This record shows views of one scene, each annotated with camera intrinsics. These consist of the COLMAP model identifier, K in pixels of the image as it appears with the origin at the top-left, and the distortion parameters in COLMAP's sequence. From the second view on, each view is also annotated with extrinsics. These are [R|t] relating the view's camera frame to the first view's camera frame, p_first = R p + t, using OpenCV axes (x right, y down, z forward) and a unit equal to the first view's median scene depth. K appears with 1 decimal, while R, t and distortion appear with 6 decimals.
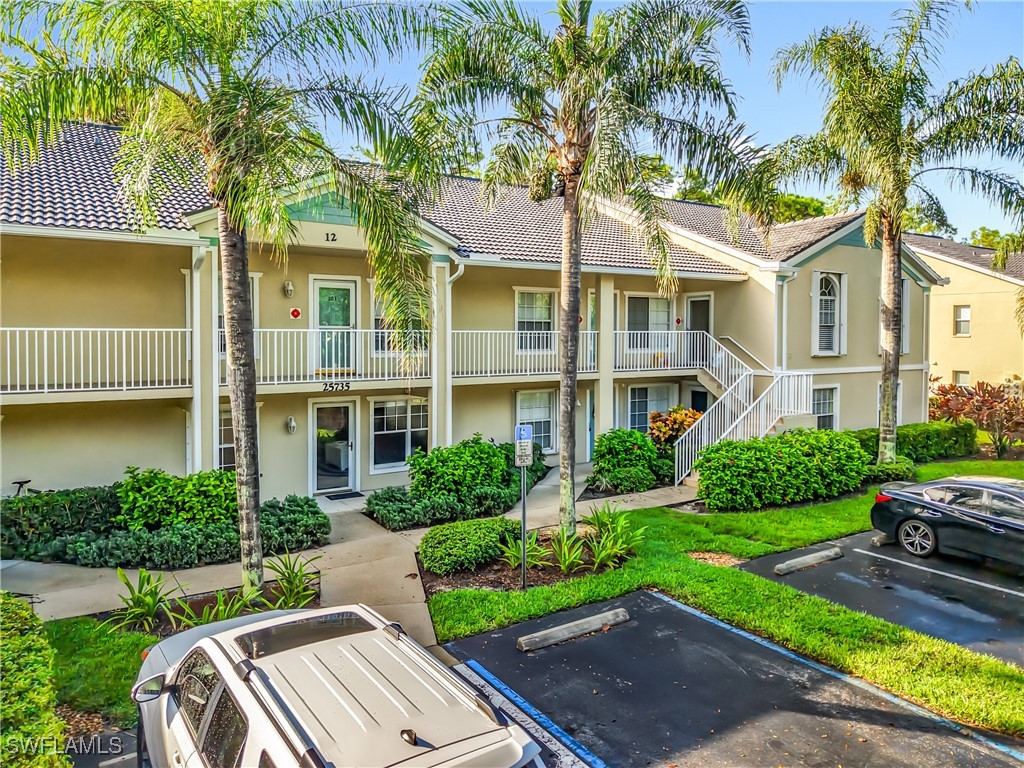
lens RADIAL K [[719.9, 0, 512.0], [0, 719.9, 384.0], [0, 0, 1]] dist [0.026363, -0.000580]
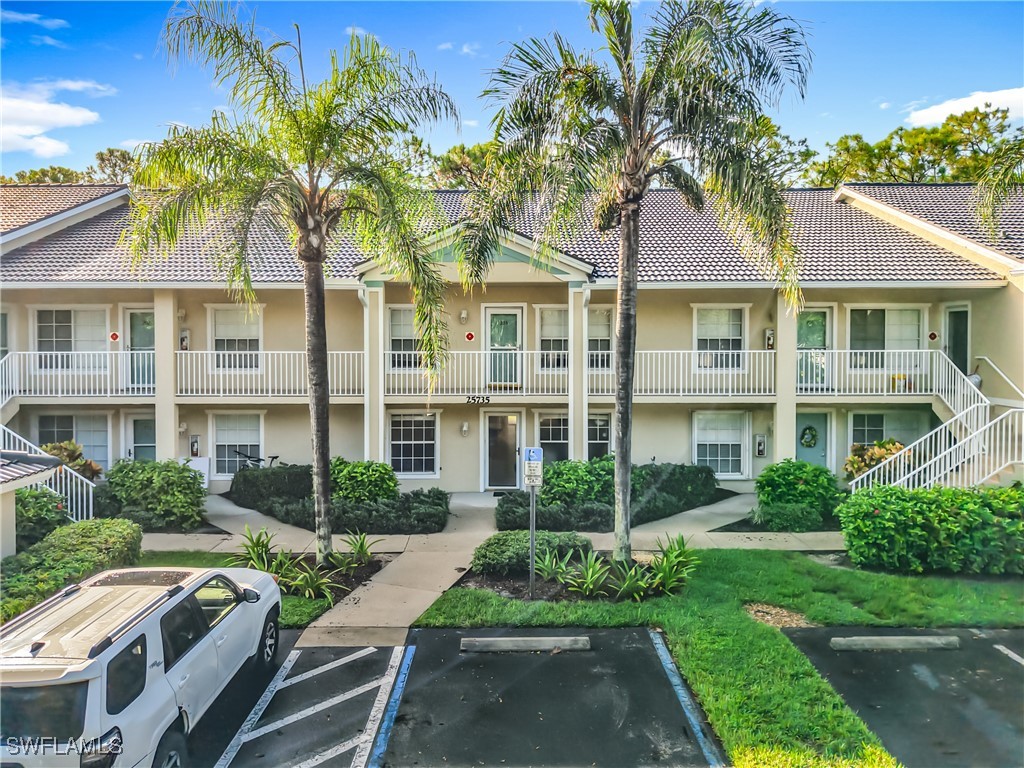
lens RADIAL K [[701.1, 0, 512.0], [0, 701.1, 384.0], [0, 0, 1]] dist [0.020515, -0.001944]
pose [[0.830935, 0.033755, -0.555344, 0.509606], [-0.035159, 0.999349, 0.008136, -0.039994], [0.555257, 0.012765, 0.831581, 0.103306]]
